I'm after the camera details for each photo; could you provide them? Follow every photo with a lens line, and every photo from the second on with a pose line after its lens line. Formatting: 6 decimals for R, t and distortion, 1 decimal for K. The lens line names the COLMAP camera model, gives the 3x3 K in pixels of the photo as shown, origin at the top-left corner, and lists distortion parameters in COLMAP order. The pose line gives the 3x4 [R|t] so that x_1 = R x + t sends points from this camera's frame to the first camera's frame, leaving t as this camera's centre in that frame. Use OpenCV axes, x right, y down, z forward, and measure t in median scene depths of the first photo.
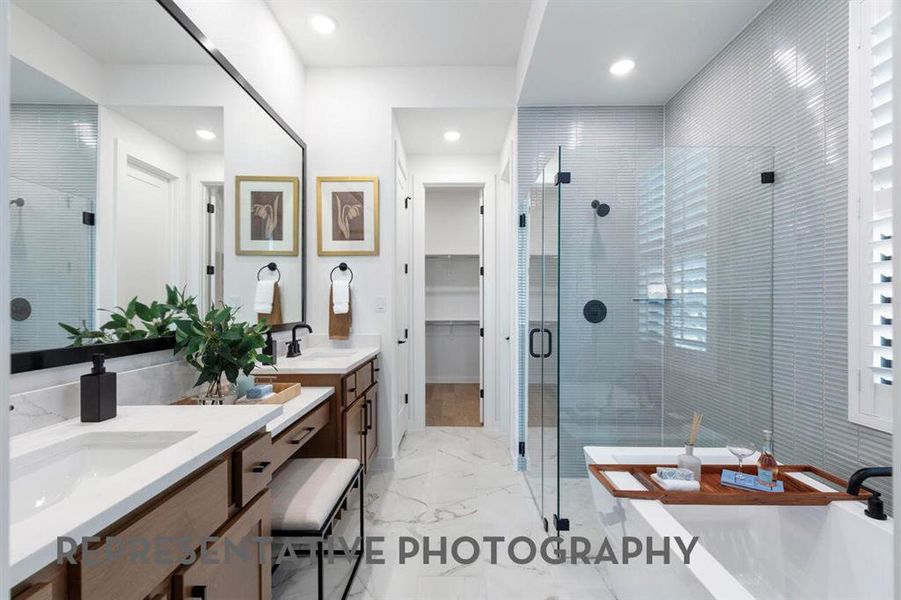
lens RADIAL K [[407.2, 0, 457.7], [0, 407.2, 300.9], [0, 0, 1]] dist [0.010857, -0.002547]
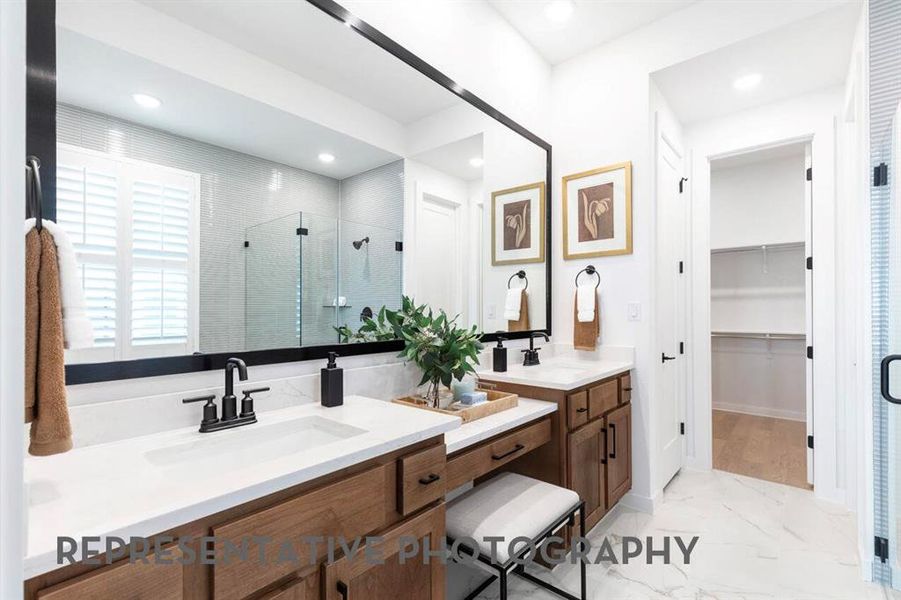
lens RADIAL K [[407.2, 0, 446.5], [0, 407.2, 307.0], [0, 0, 1]] dist [0.010857, -0.002547]
pose [[0.755953, -0.006986, -0.654588, 0.069708], [0.006138, 0.999975, -0.003584, -0.000183], [0.654597, -0.001309, 0.755977, 0.108240]]
